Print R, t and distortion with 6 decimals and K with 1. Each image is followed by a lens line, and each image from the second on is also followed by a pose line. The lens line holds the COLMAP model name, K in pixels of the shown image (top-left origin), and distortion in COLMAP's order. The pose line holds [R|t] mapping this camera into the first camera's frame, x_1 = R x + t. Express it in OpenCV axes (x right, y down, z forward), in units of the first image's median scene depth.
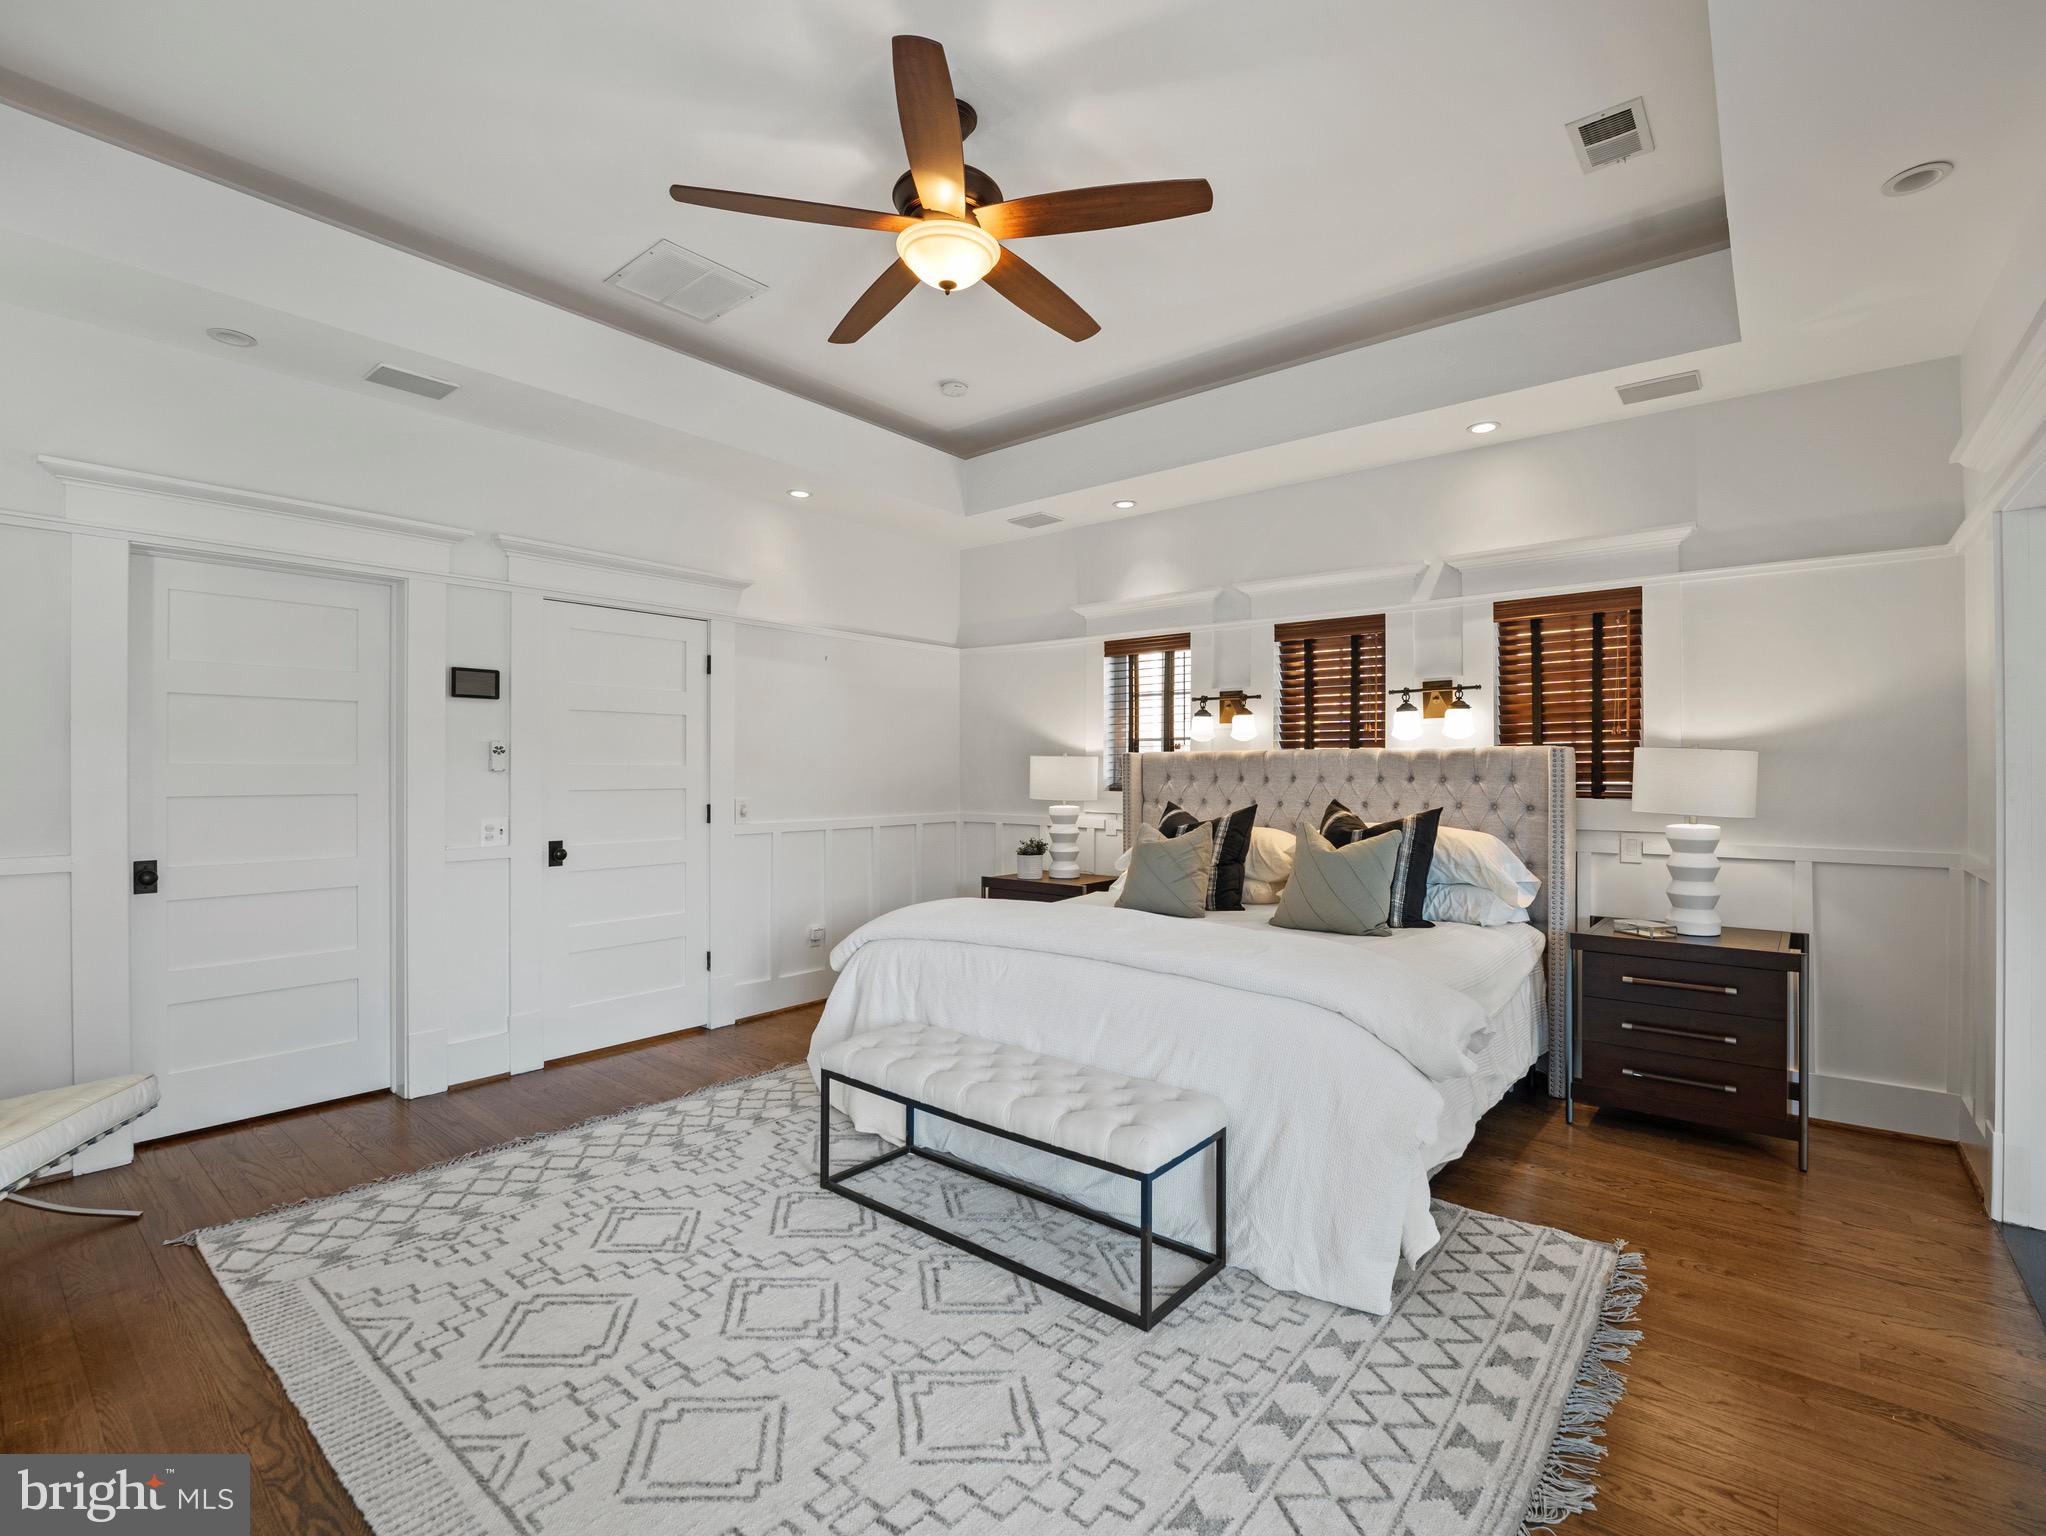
lens RADIAL K [[925.3, 0, 1033.9], [0, 925.3, 762.0], [0, 0, 1]] dist [-0.003547, -0.017079]
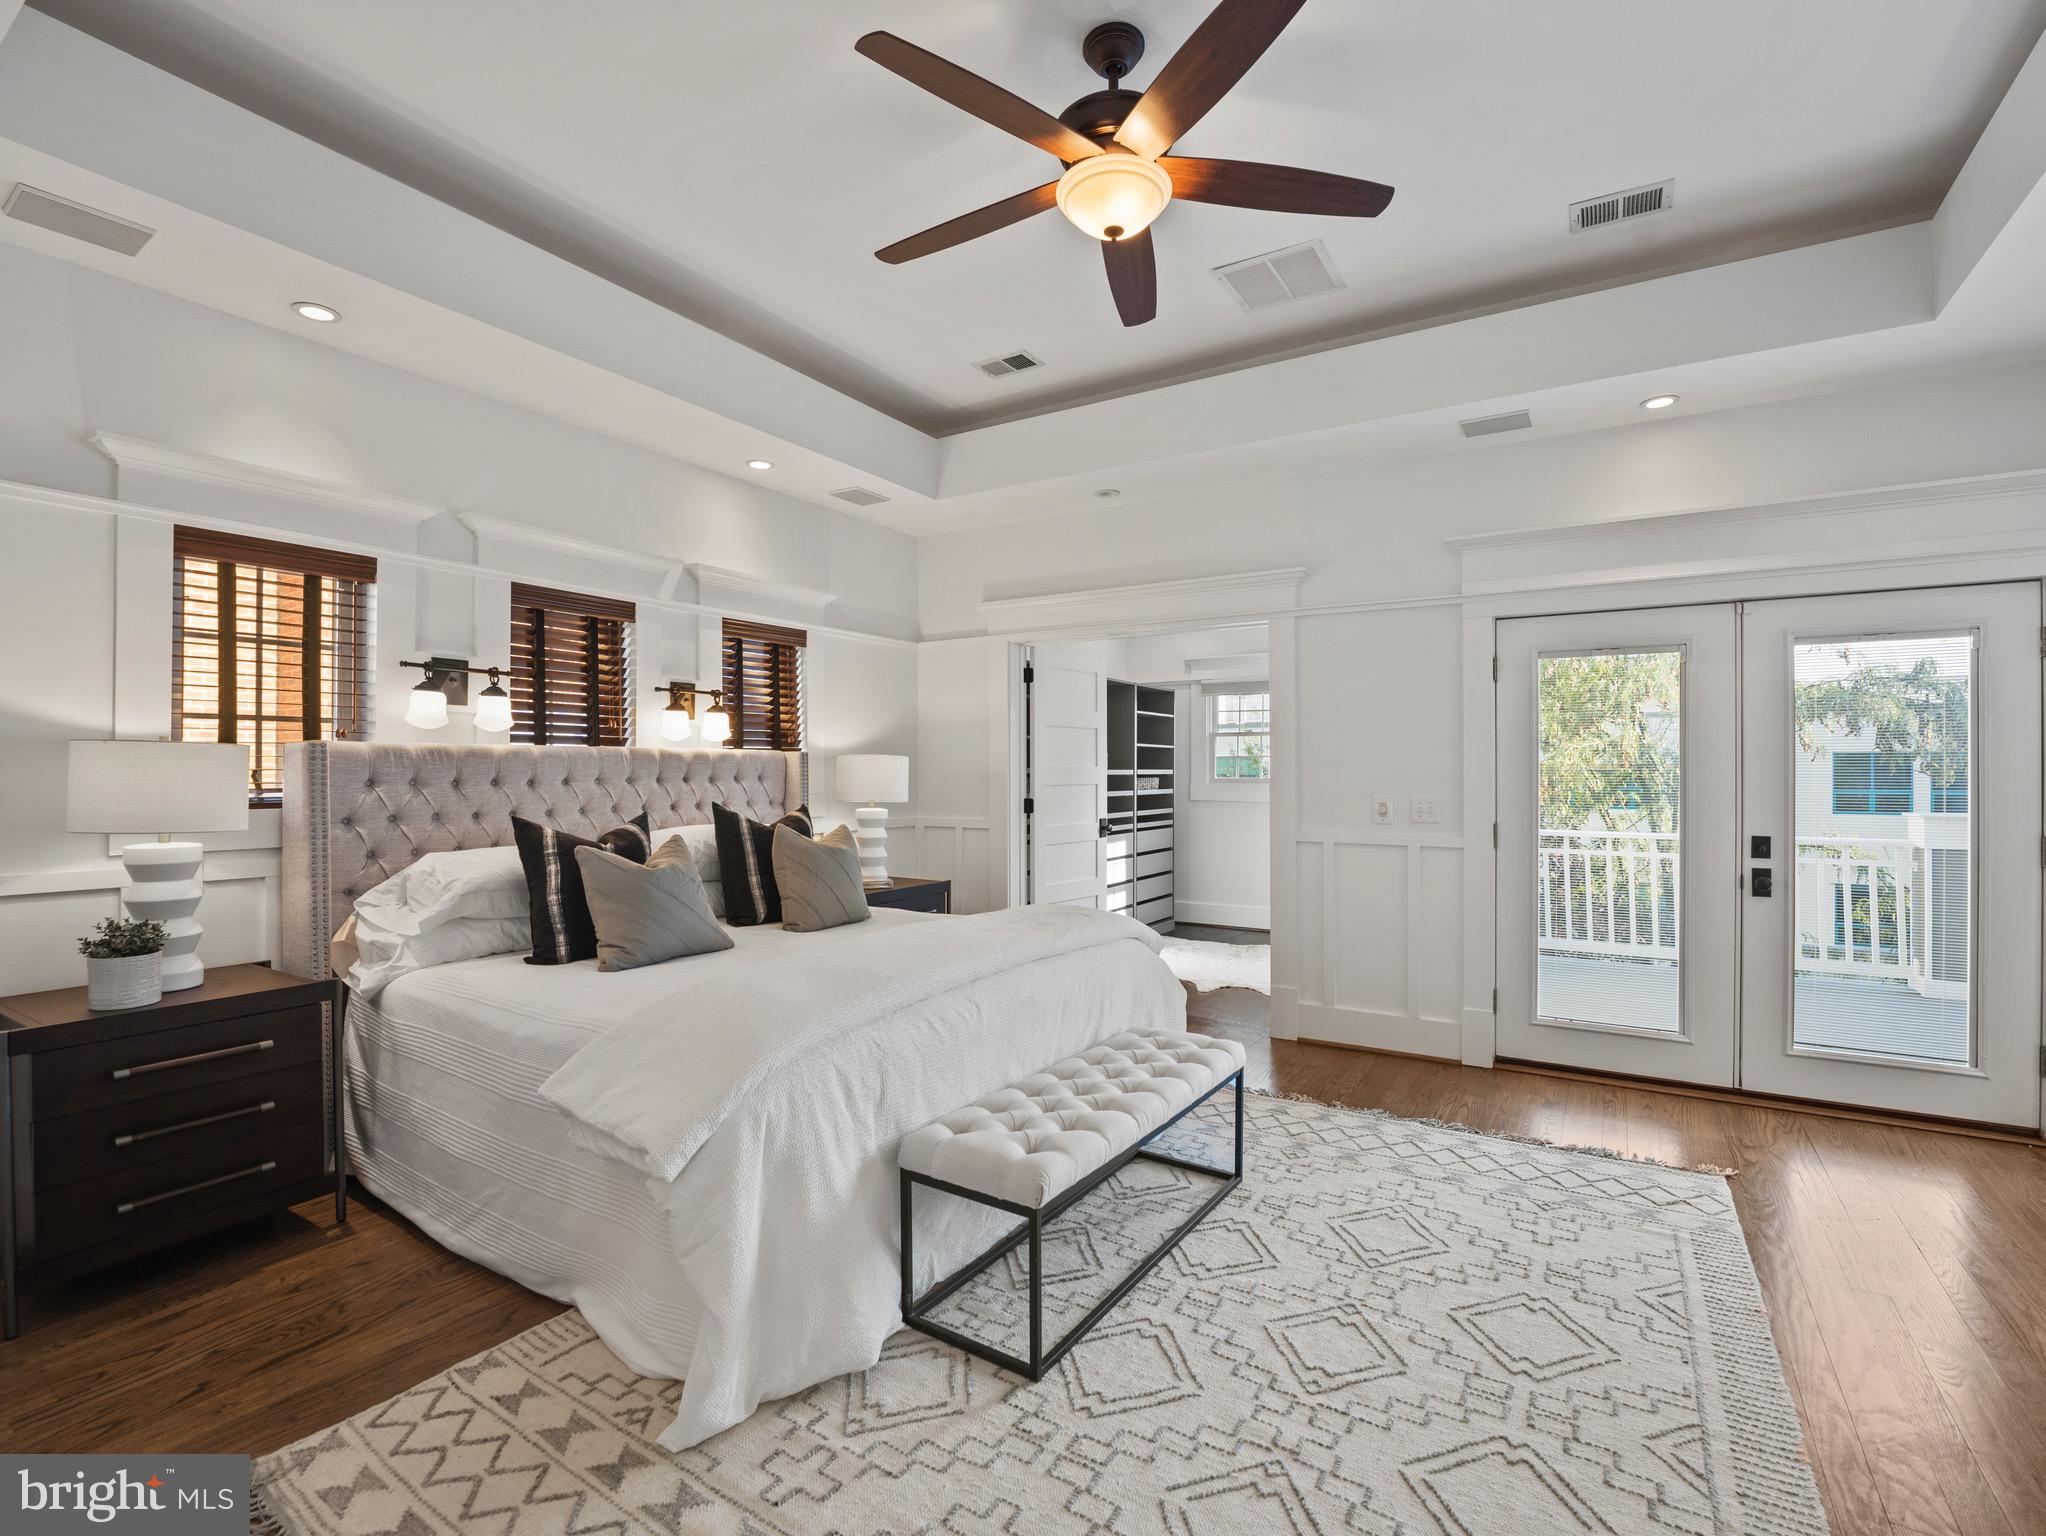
lens RADIAL K [[925.3, 0, 1033.9], [0, 925.3, 762.0], [0, 0, 1]] dist [-0.003547, -0.017079]
pose [[-0.111812, 0.013916, 0.993632, -0.617010], [-0.003795, 0.999889, -0.014431, 0.011539], [-0.993722, -0.005385, -0.111747, 0.744821]]
